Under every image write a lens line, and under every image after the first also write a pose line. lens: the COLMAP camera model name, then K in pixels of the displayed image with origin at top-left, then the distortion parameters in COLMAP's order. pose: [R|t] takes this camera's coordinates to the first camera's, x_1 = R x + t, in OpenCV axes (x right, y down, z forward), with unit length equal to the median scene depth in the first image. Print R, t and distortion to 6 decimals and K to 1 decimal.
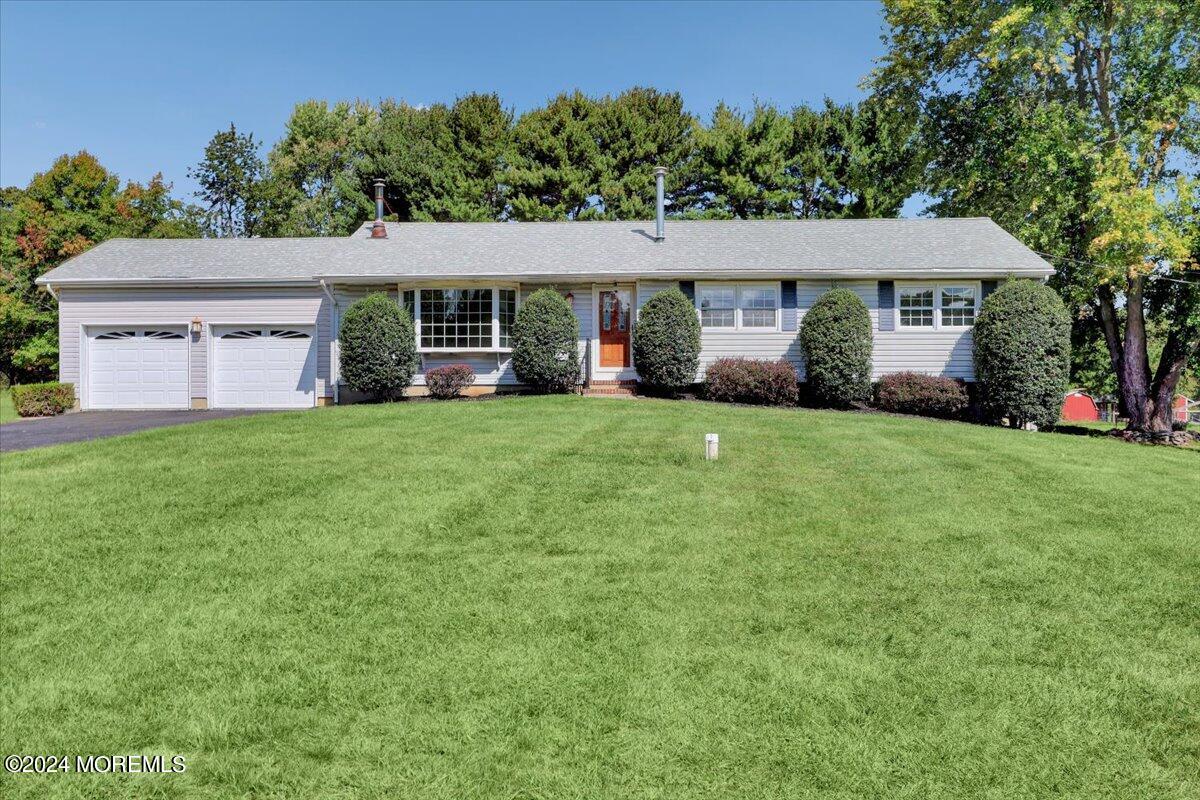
lens RADIAL K [[542.6, 0, 600.6], [0, 542.6, 405.2], [0, 0, 1]] dist [-0.055380, 0.000098]
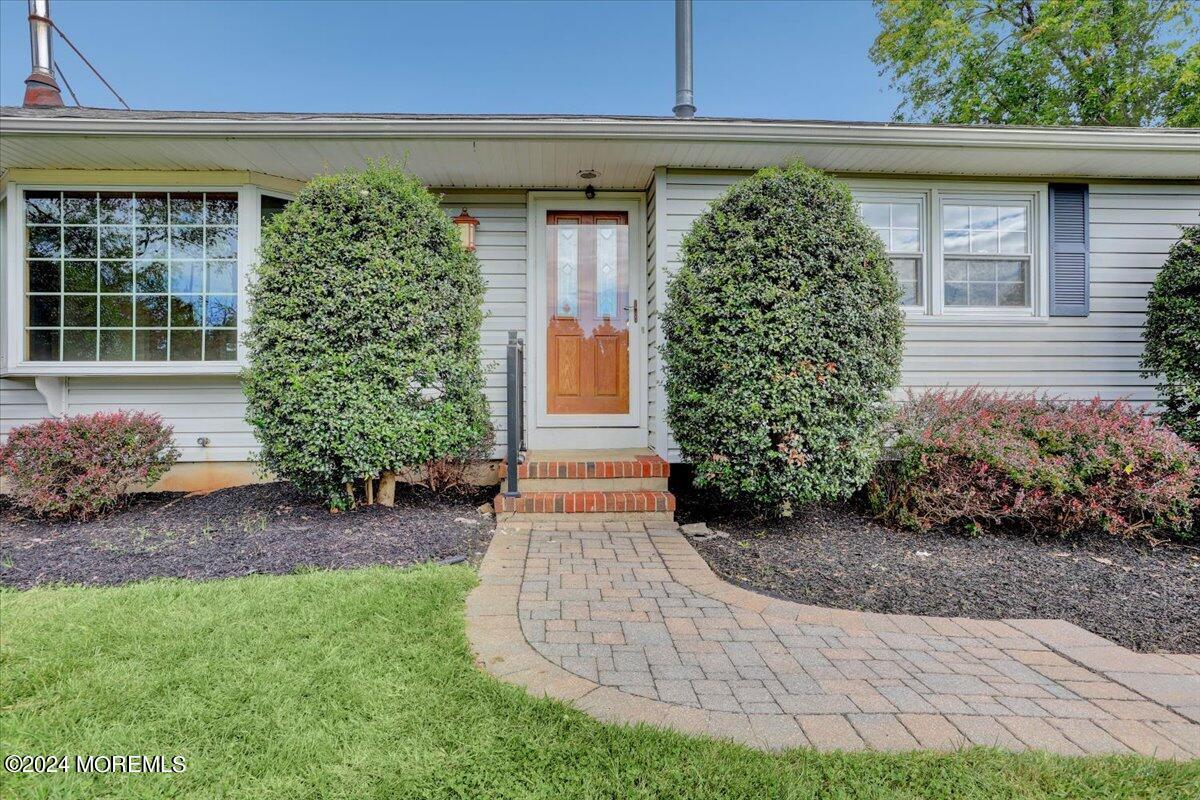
lens RADIAL K [[542.6, 0, 600.6], [0, 542.6, 405.2], [0, 0, 1]] dist [-0.055380, 0.000098]
pose [[0.993122, -0.005345, 0.116962, -0.009955], [0.007317, 0.999838, -0.016439, -0.073496], [-0.116855, 0.017181, 0.993000, 0.674470]]
